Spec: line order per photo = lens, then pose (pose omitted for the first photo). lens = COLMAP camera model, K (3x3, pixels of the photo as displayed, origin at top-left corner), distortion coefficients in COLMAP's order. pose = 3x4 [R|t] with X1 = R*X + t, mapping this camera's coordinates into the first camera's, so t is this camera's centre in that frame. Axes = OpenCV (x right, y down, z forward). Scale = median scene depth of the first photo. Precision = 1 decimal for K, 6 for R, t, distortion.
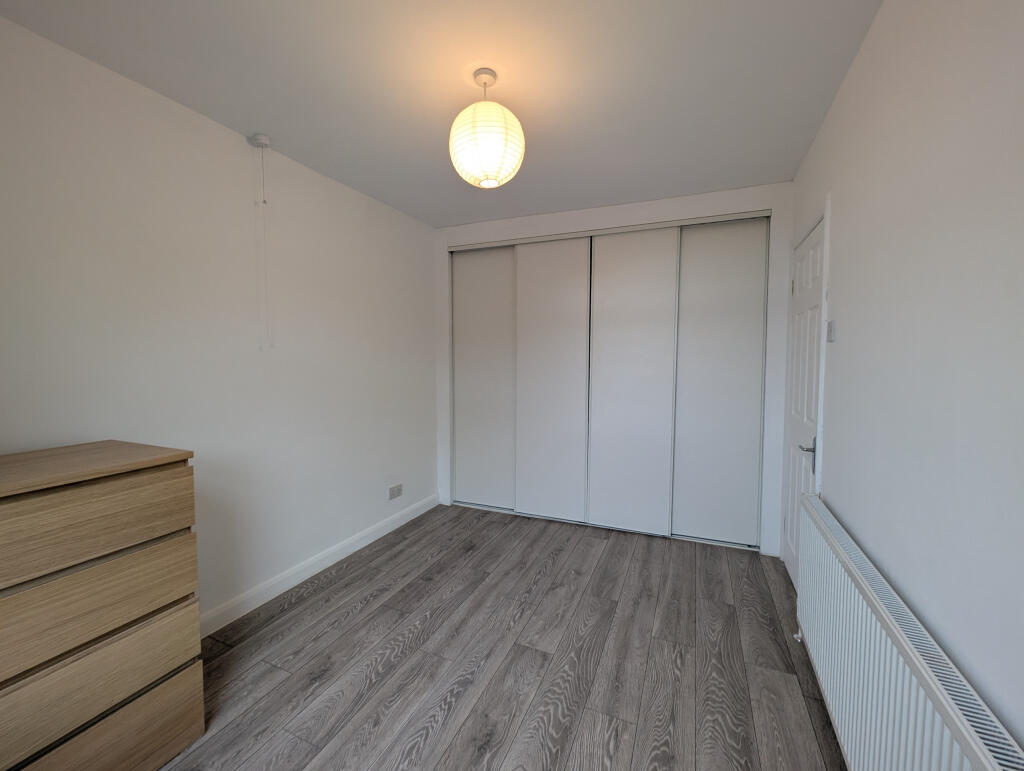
lens RADIAL K [[422.0, 0, 510.0], [0, 422.0, 383.2], [0, 0, 1]] dist [-0.000078, -0.000327]
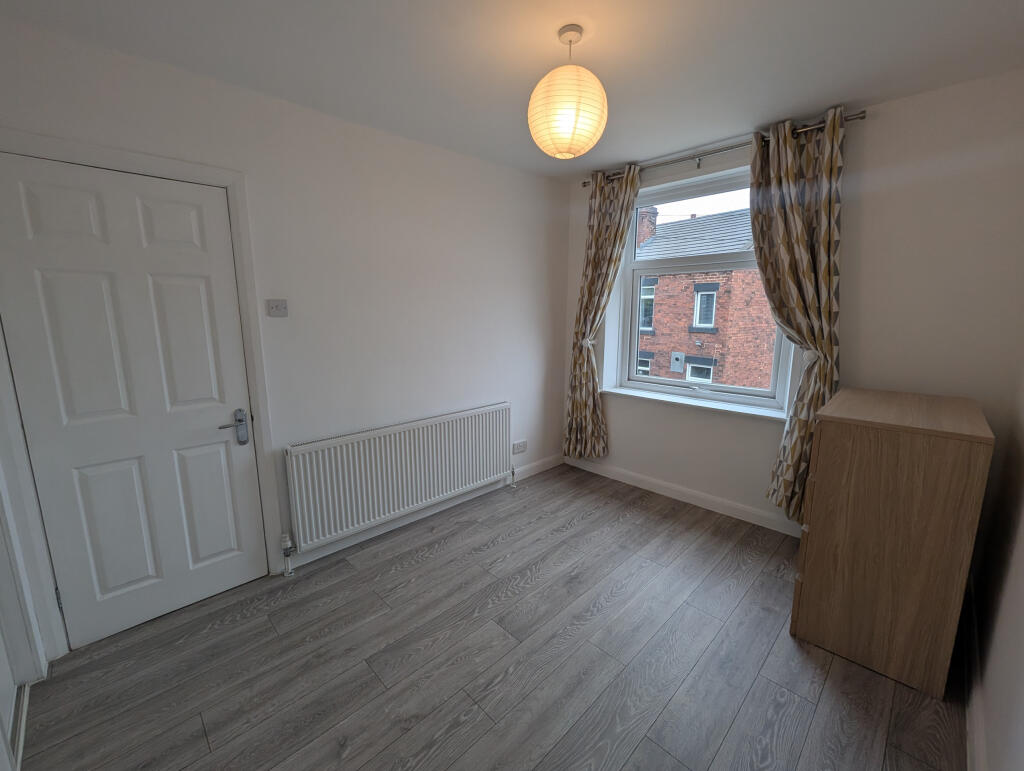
lens RADIAL K [[422.0, 0, 511.3], [0, 422.0, 383.5], [0, 0, 1]] dist [-0.000078, -0.000327]
pose [[-0.928123, -0.065859, 0.366403, -0.245282], [0.022121, 0.972731, 0.230878, -0.143545], [-0.371617, 0.222388, -0.901357, 1.543472]]
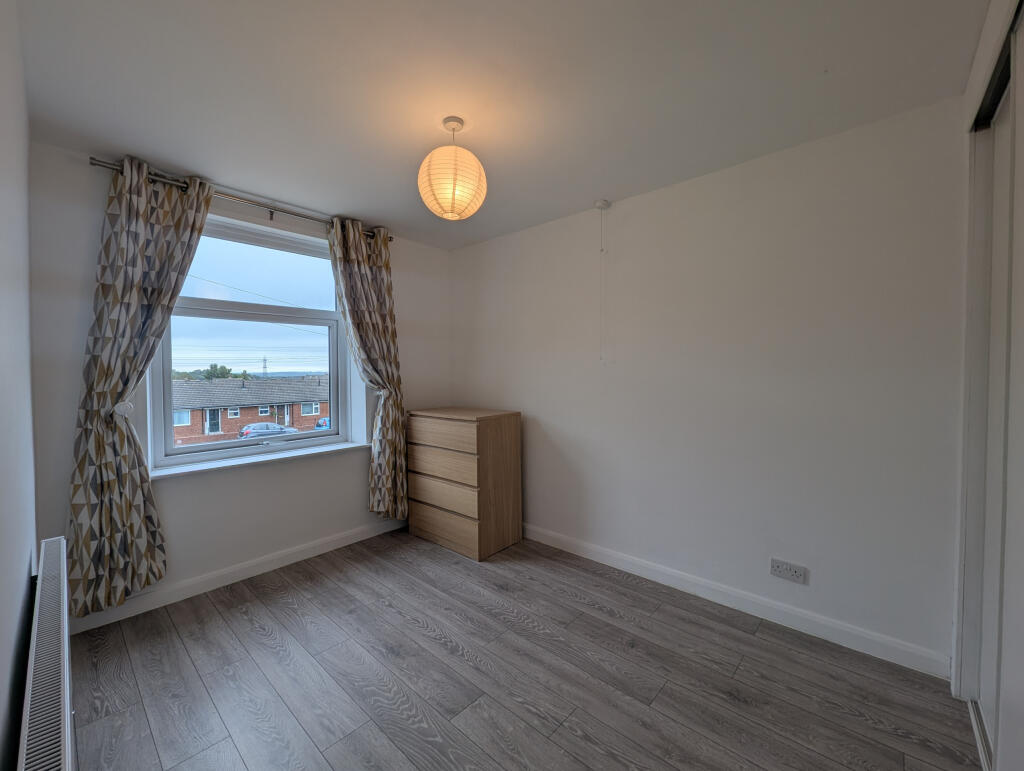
lens RADIAL K [[422.0, 0, 507.1], [0, 422.0, 383.8], [0, 0, 1]] dist [-0.000078, -0.000327]
pose [[-0.322577, 0.029856, -0.946072, 0.732622], [-0.049393, 0.997610, 0.048324, -0.071681], [0.945254, 0.062318, -0.320331, 1.153079]]
